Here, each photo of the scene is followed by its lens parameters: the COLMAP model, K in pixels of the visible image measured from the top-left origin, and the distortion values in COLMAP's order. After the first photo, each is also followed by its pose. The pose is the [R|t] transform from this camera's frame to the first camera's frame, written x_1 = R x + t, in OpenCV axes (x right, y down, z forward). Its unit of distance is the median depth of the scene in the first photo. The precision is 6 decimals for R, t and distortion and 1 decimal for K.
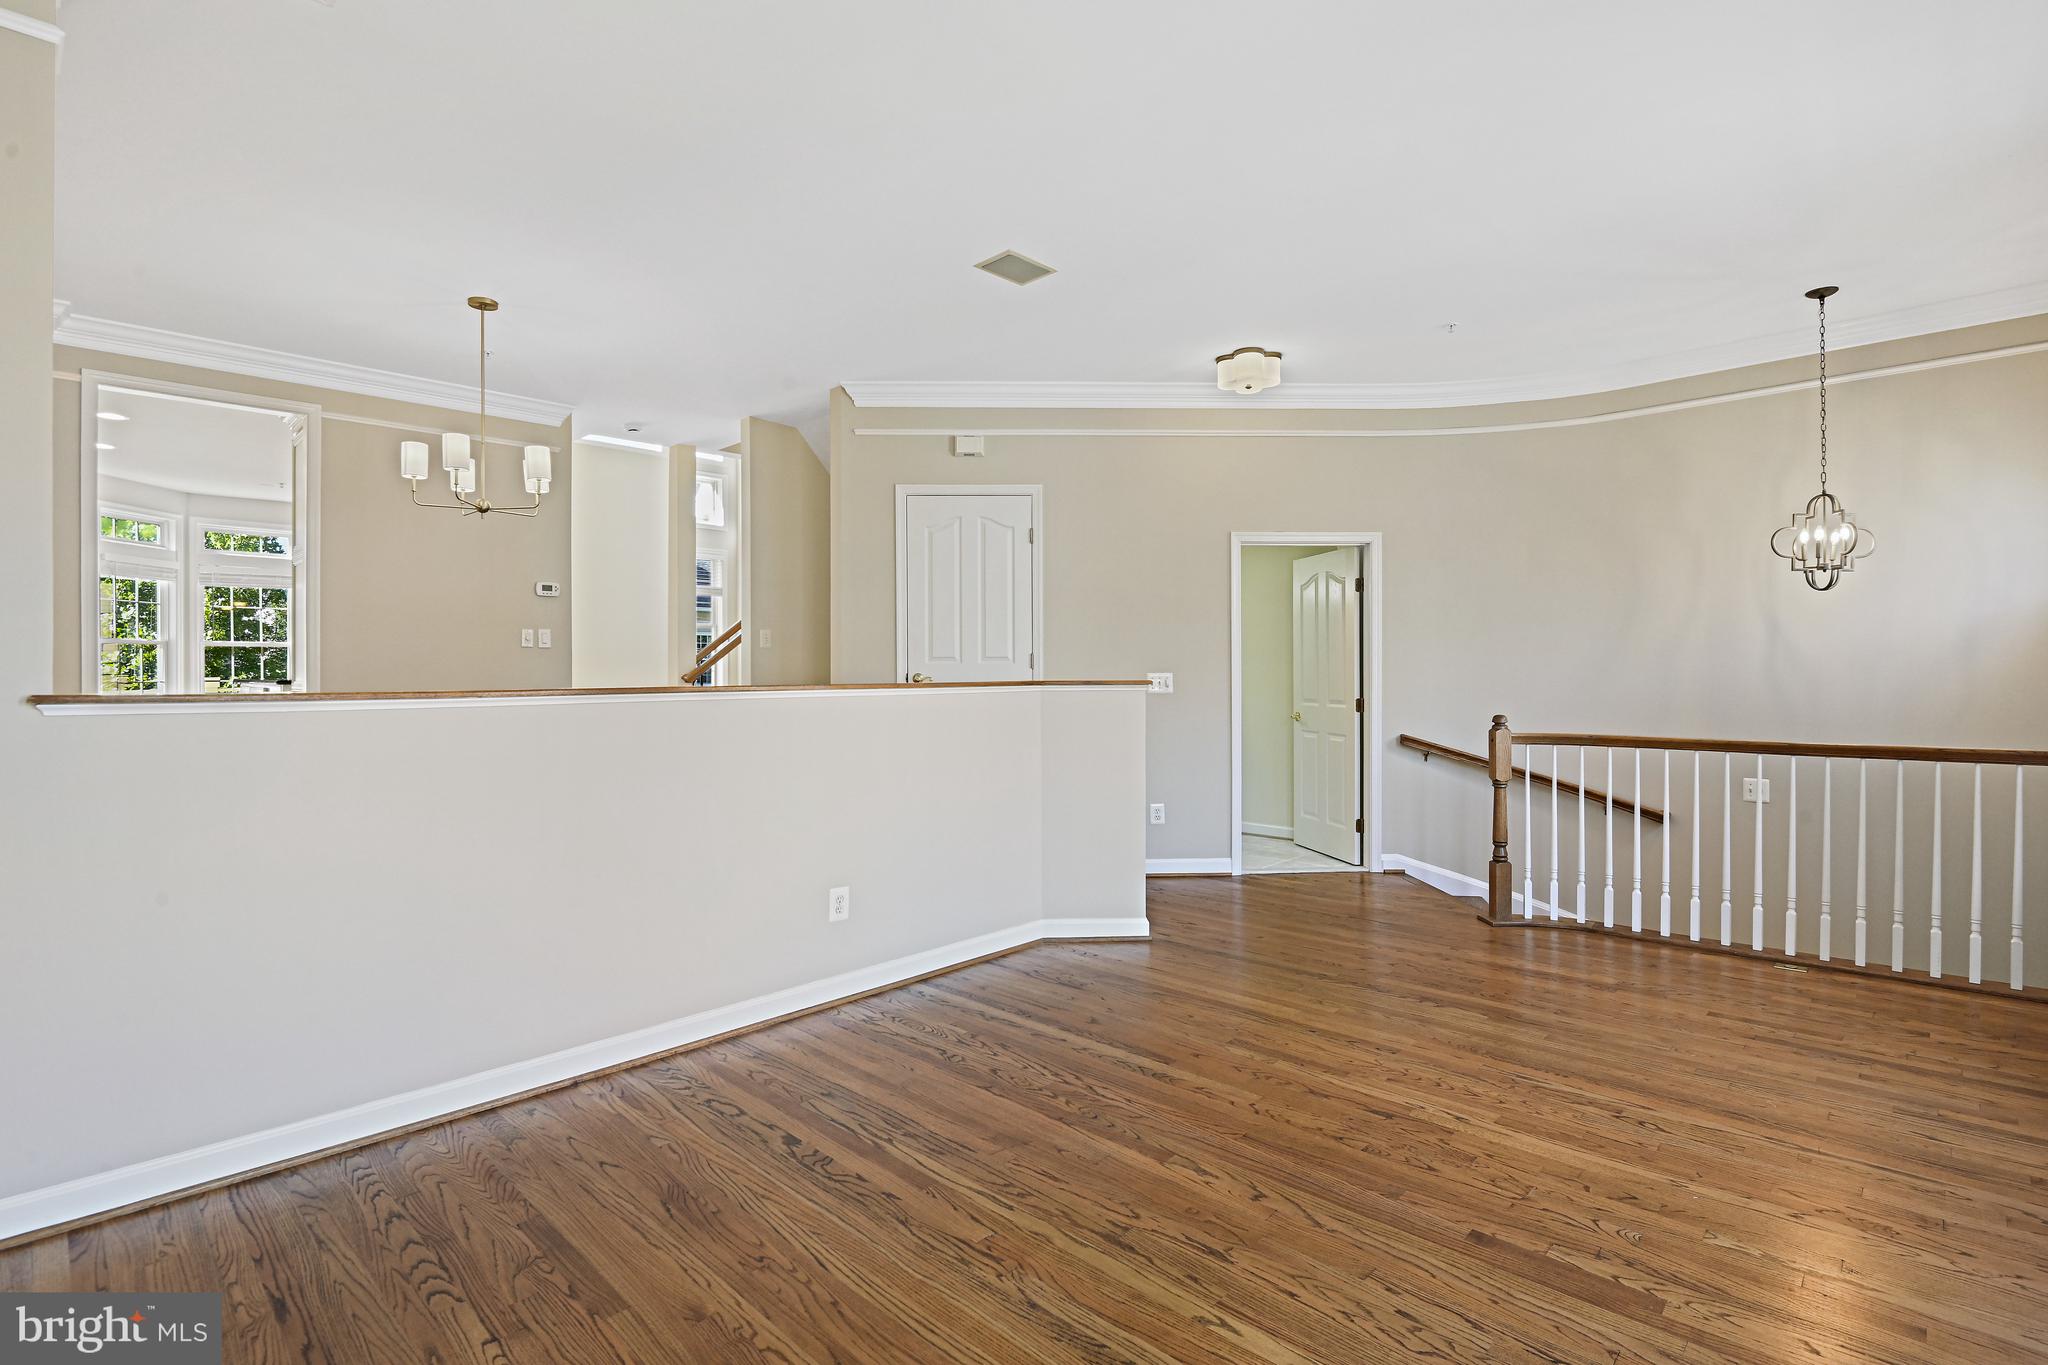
lens RADIAL K [[957.2, 0, 1017.9], [0, 957.2, 671.2], [0, 0, 1]] dist [-0.016271, -0.001771]
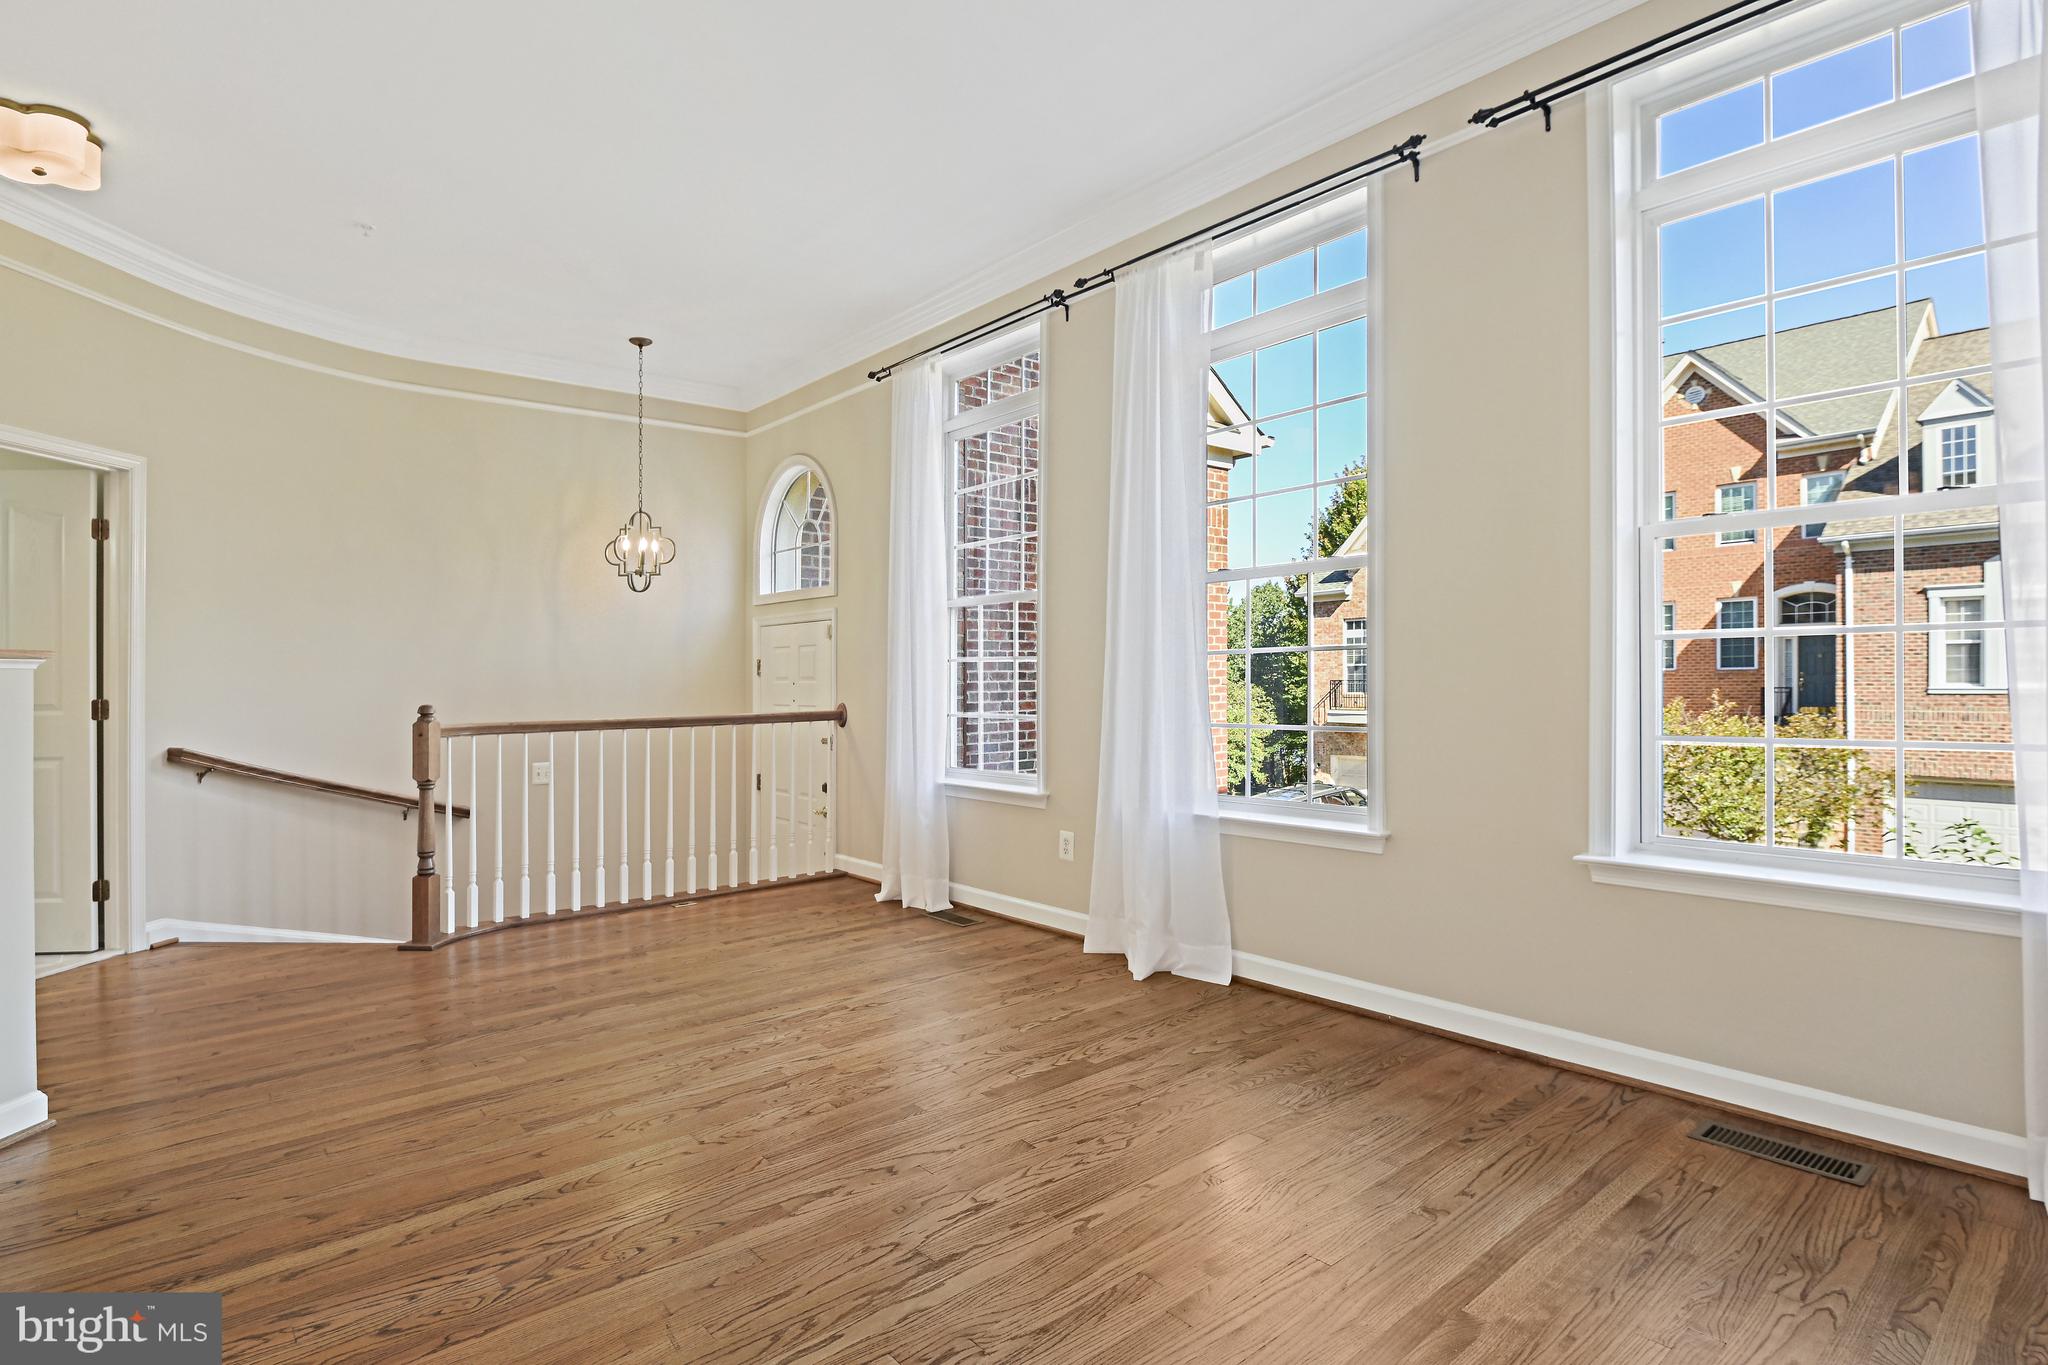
lens RADIAL K [[1030.7, 0, 1015.9], [0, 1030.7, 684.0], [0, 0, 1]] dist [-0.013467, -0.001747]
pose [[0.102770, -0.000730, 0.994705, -0.574687], [0.013749, 0.999905, -0.000686, 0.054850], [-0.994610, 0.013746, 0.102770, 0.586374]]
